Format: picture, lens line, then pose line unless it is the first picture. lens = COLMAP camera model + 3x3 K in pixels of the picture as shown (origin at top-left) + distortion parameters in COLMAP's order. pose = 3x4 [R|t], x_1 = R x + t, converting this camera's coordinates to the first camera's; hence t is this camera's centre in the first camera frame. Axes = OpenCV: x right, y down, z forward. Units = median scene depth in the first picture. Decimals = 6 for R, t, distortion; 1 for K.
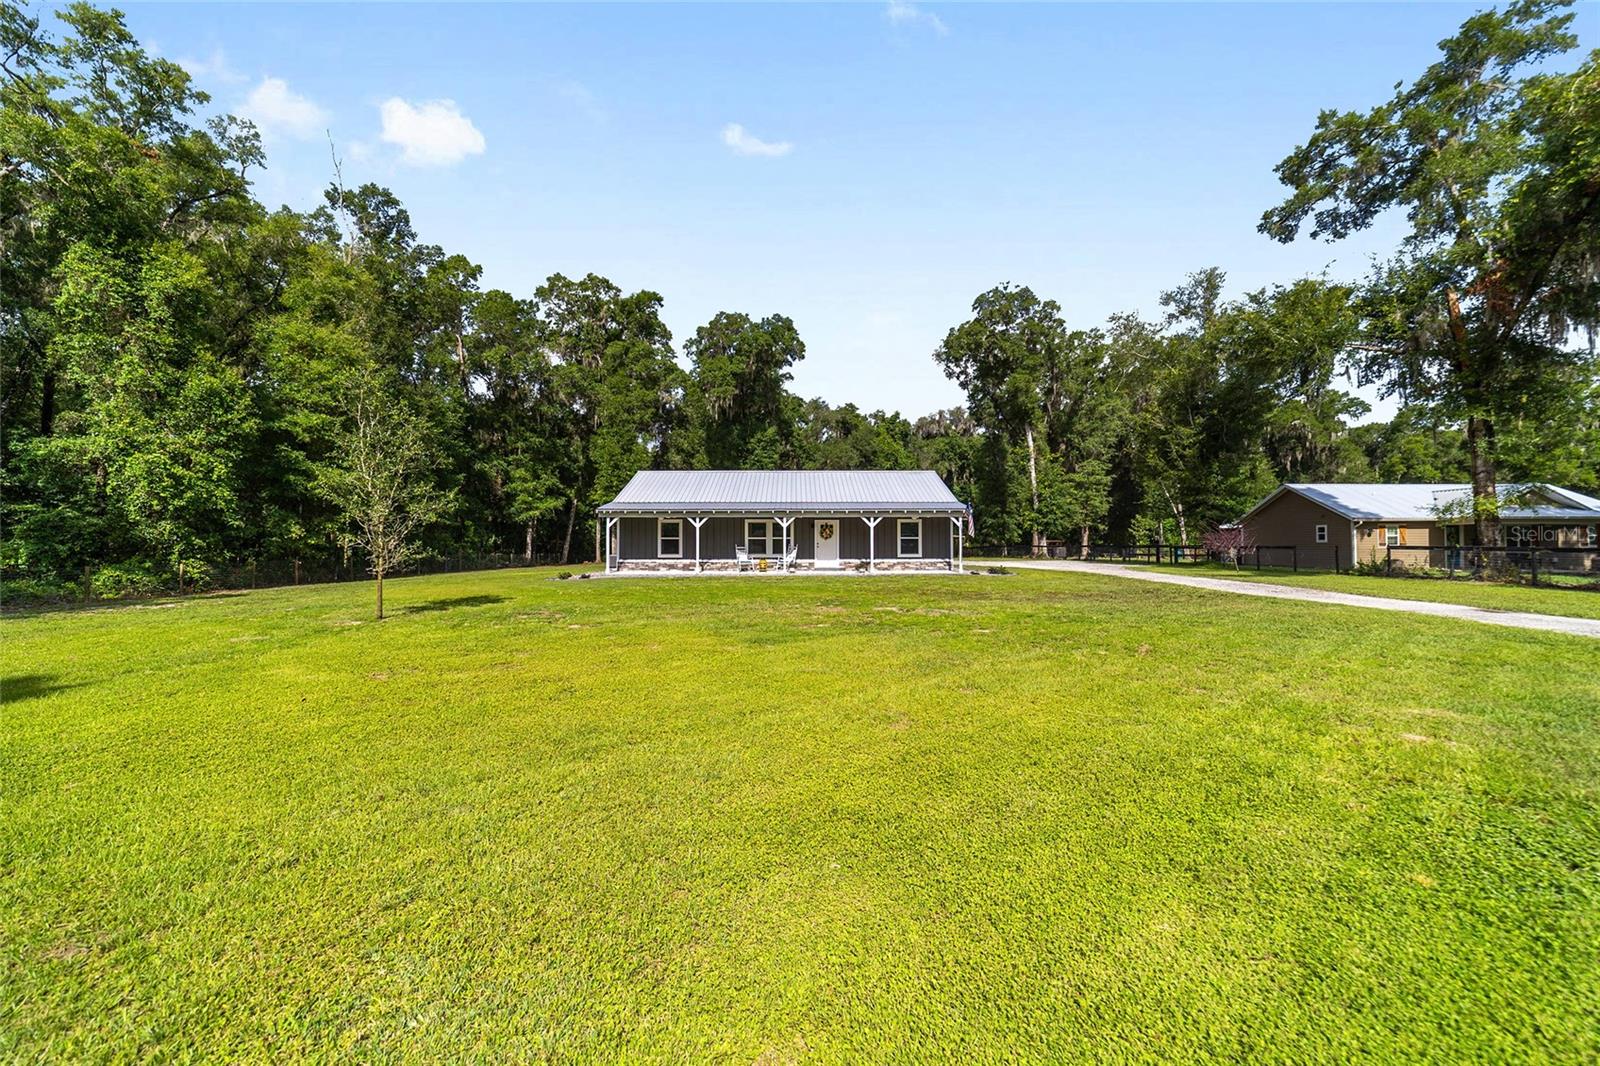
lens RADIAL K [[619.3, 0, 798.3], [0, 619.3, 531.1], [0, 0, 1]] dist [-0.019384, 0.009677]
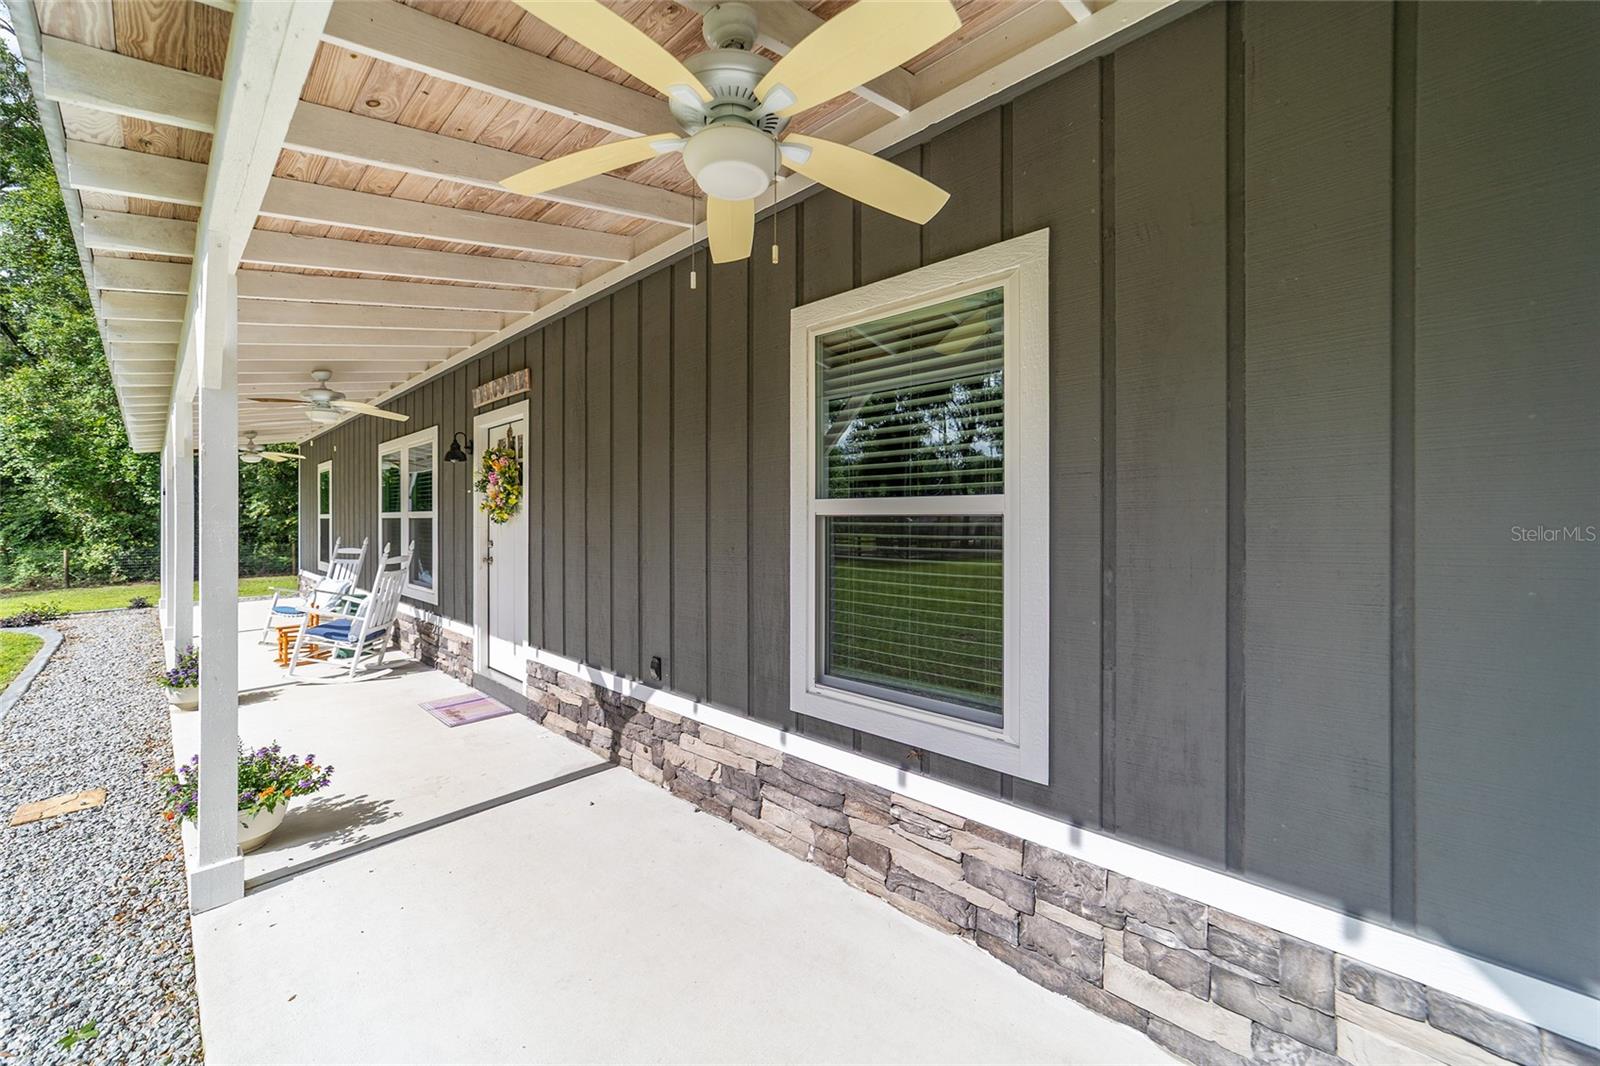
lens RADIAL K [[638.4, 0, 780.3], [0, 638.4, 527.0], [0, 0, 1]] dist [-0.016738, 0.007536]
pose [[0.700853, 0.009114, -0.713247, 0.167007], [0.004228, 0.999848, 0.016932, 0.009196], [0.713293, -0.014882, 0.700708, 0.678971]]
